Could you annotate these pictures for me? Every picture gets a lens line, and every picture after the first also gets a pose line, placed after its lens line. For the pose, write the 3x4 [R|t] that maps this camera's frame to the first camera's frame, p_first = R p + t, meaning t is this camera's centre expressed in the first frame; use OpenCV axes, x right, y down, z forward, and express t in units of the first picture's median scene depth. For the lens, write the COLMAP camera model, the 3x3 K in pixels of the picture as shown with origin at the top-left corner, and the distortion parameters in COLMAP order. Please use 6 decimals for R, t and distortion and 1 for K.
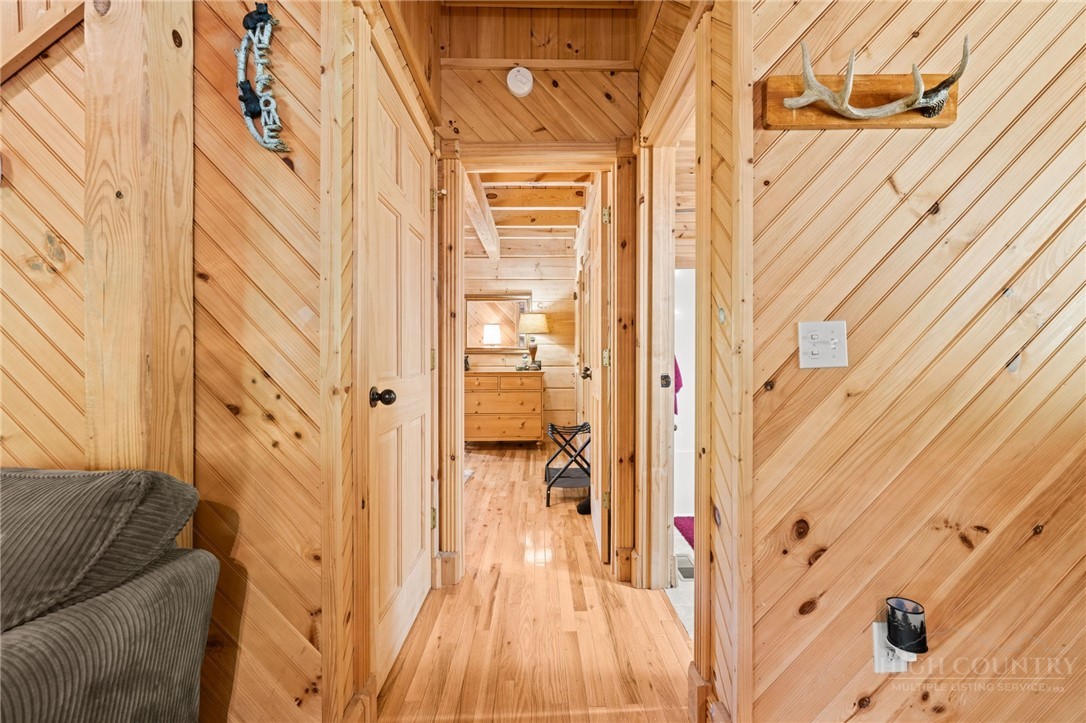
lens RADIAL K [[457.2, 0, 542.5], [0, 457.2, 361.0], [0, 0, 1]] dist [-0.002516, 0.000018]
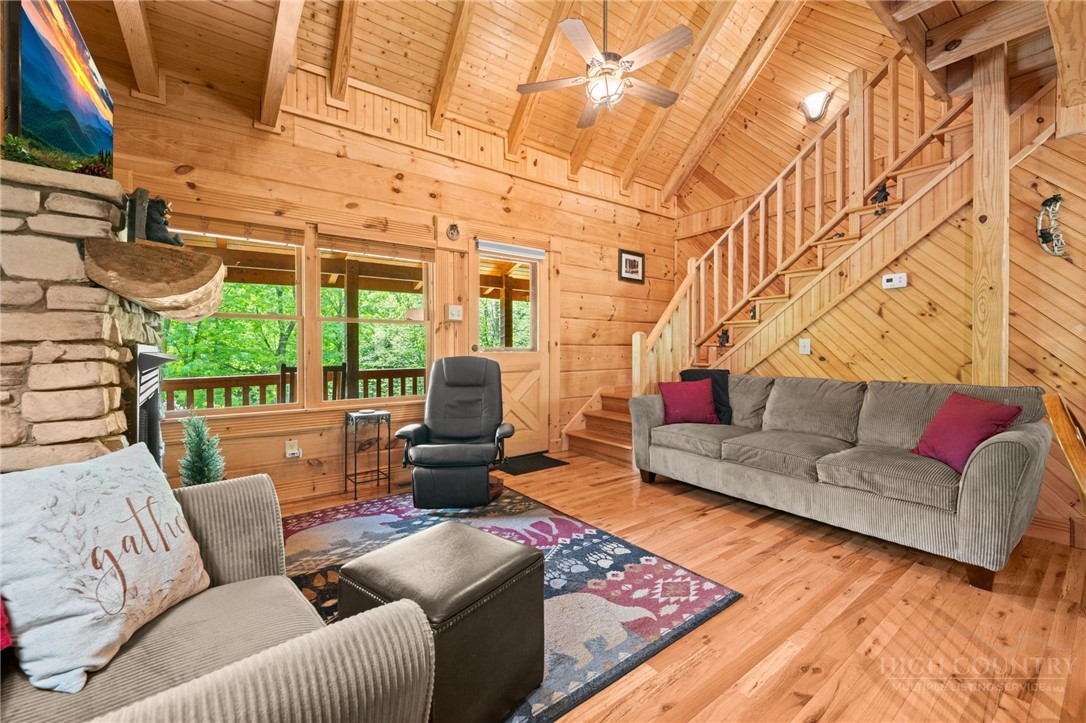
lens RADIAL K [[434.5, 0, 543.8], [0, 434.5, 353.8], [0, 0, 1]] dist [-0.000367, -0.000023]
pose [[0.593470, 0.005994, -0.804834, -0.371310], [0.000264, 0.999971, 0.007642, 0.004303], [0.804856, -0.004748, 0.593451, -2.315896]]
